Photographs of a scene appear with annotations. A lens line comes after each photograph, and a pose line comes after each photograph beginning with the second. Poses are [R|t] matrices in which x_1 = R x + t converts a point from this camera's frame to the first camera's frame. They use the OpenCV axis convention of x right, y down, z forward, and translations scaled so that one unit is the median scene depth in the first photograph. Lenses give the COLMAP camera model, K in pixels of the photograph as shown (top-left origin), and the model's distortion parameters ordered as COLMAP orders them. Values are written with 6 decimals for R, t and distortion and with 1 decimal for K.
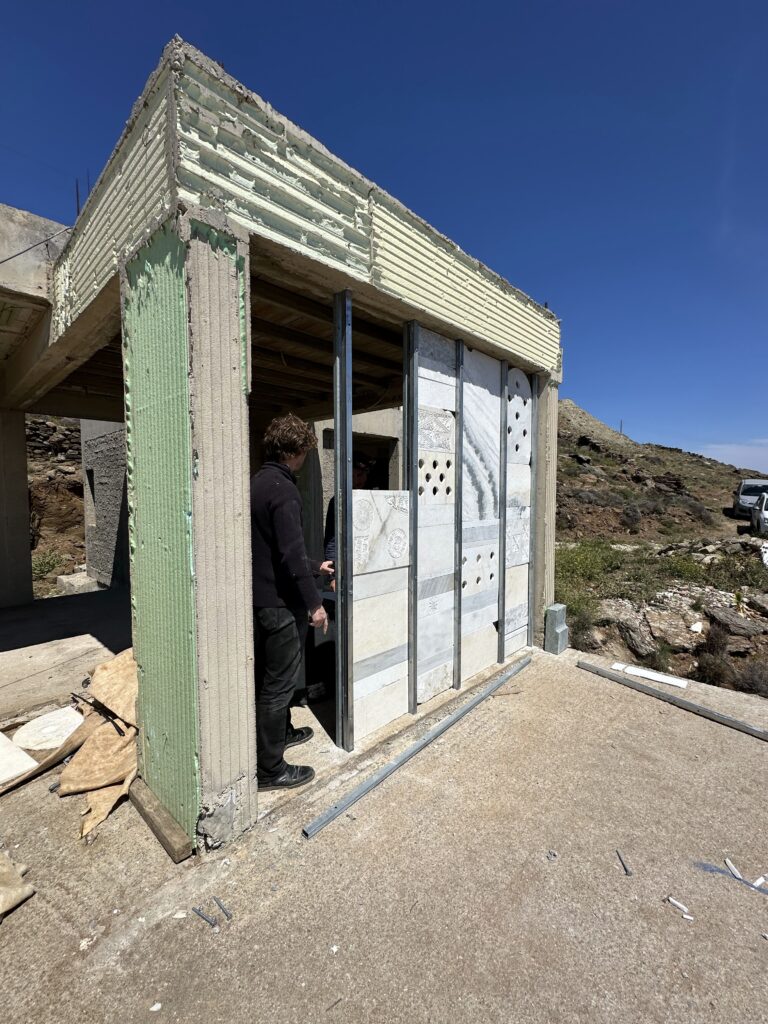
lens RADIAL K [[441.5, 0, 386.0], [0, 441.5, 513.2], [0, 0, 1]] dist [0.004391, 0.000134]
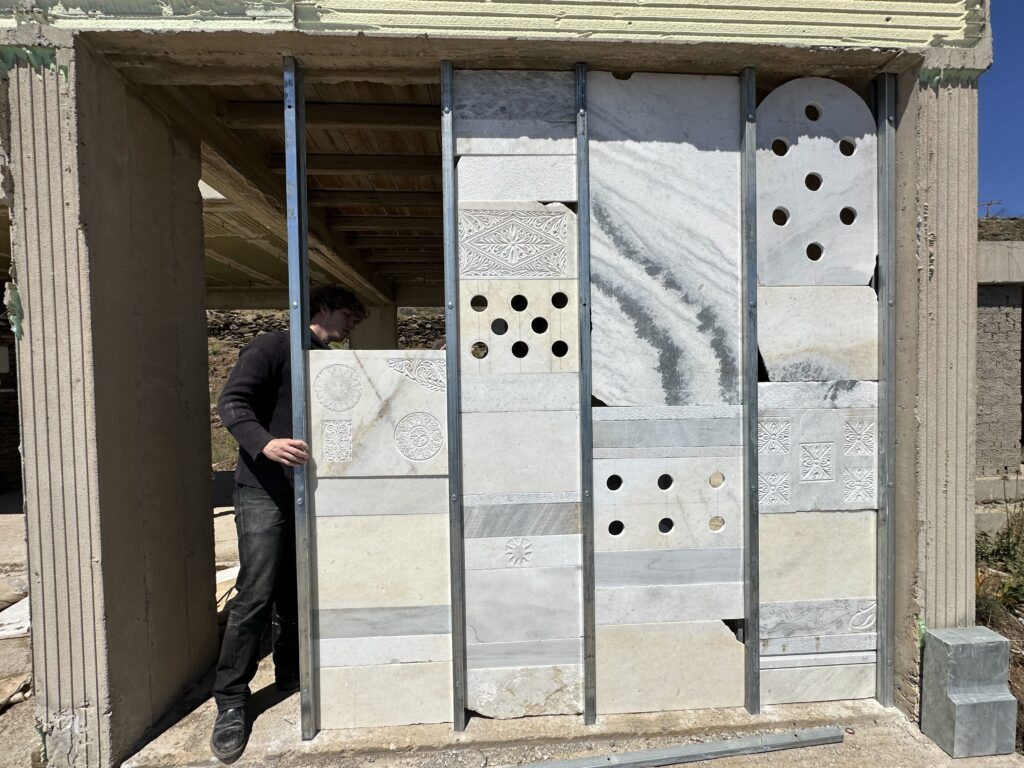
lens RADIAL K [[459.2, 0, 511.6], [0, 459.2, 387.3], [0, 0, 1]] dist [-0.001320, -0.000009]
pose [[0.724912, 0.005464, -0.688820, 0.488458], [-0.019725, 0.999723, -0.012828, 0.005463], [0.688560, 0.022886, 0.724819, 0.547959]]
